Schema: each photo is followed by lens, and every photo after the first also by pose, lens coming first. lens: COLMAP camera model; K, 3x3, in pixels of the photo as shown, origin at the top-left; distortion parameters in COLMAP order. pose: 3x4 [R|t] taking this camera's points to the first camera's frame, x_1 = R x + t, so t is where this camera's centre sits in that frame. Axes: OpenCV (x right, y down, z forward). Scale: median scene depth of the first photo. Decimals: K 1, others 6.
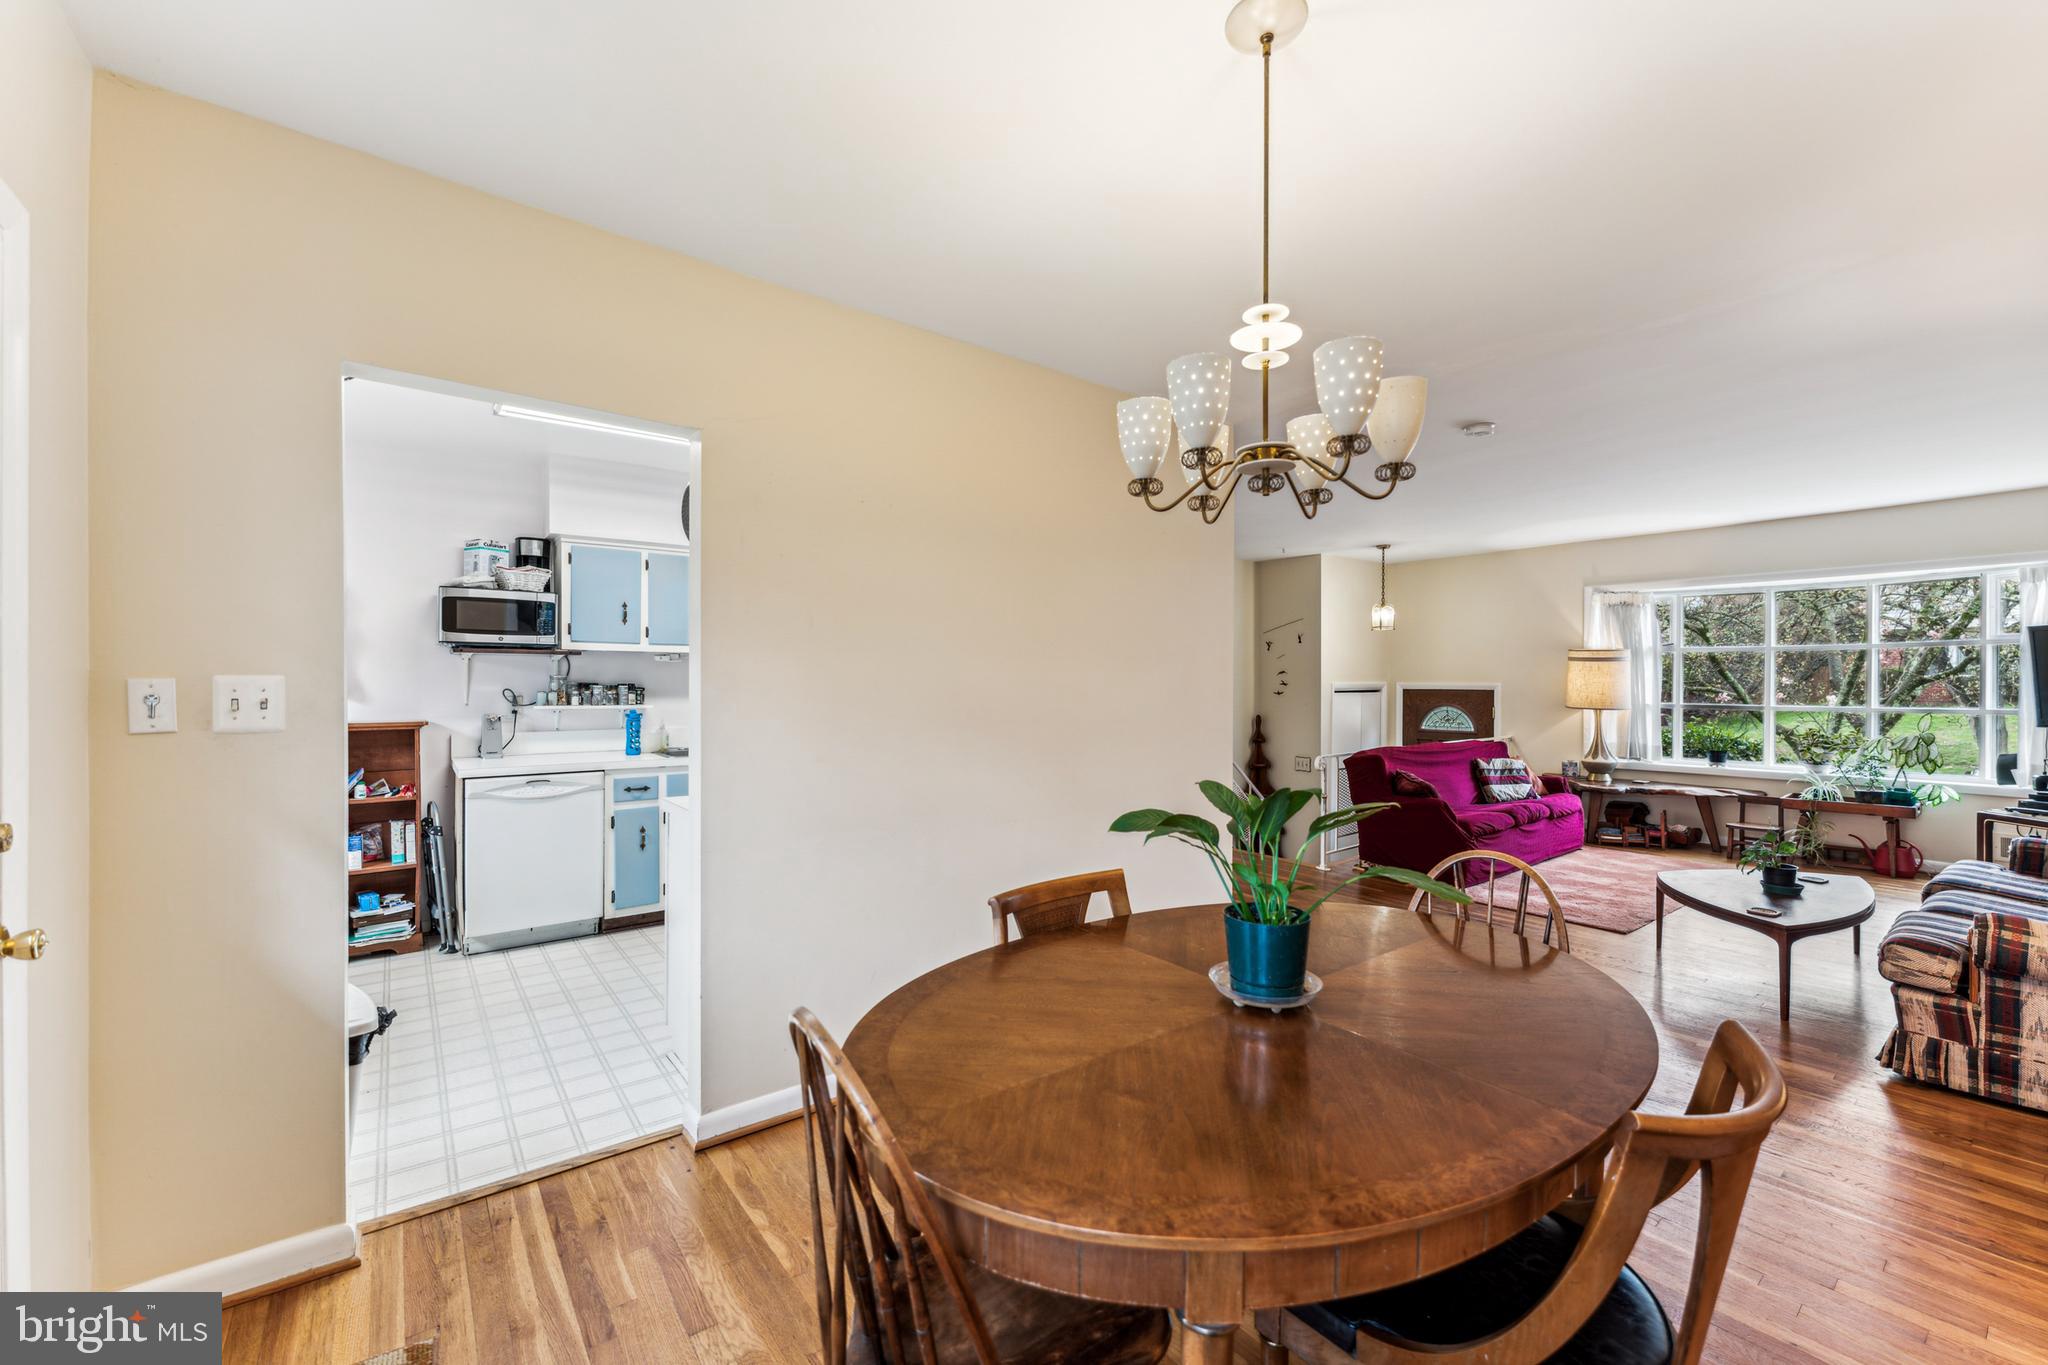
lens RADIAL K [[826.8, 0, 1029.9], [0, 826.8, 679.4], [0, 0, 1]] dist [-0.000145, -0.000129]
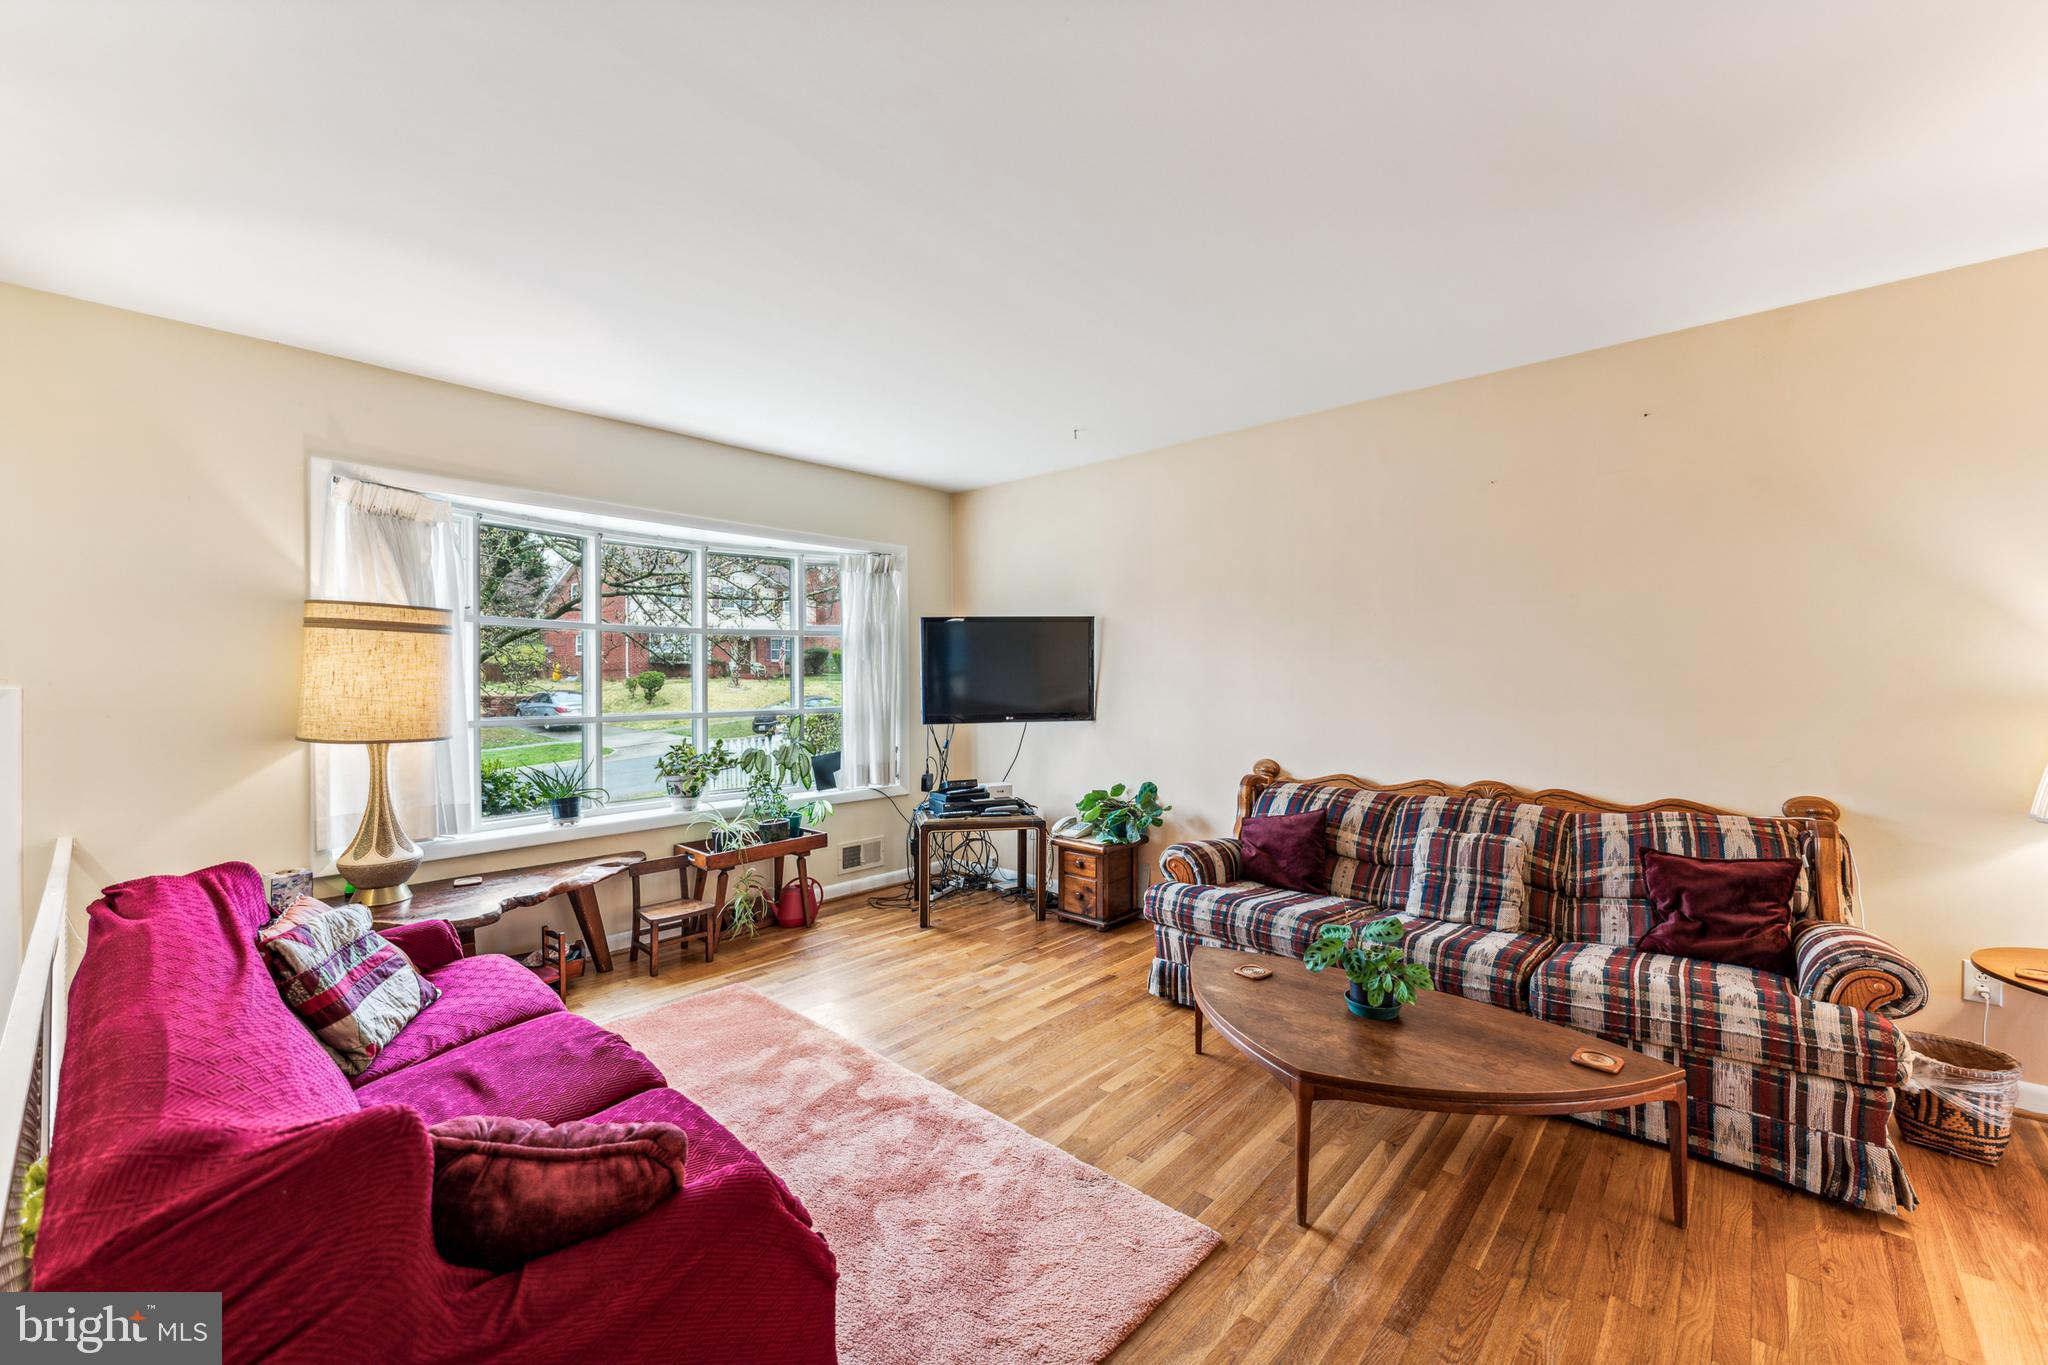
lens RADIAL K [[826.8, 0, 1029.9], [0, 826.8, 679.4], [0, 0, 1]] dist [-0.000145, -0.000129]
pose [[-0.189475, -0.005624, 0.981869, 0.185784], [0.000352, 0.999983, 0.005796, 0.000237], [-0.981885, 0.001444, -0.189470, 0.739431]]
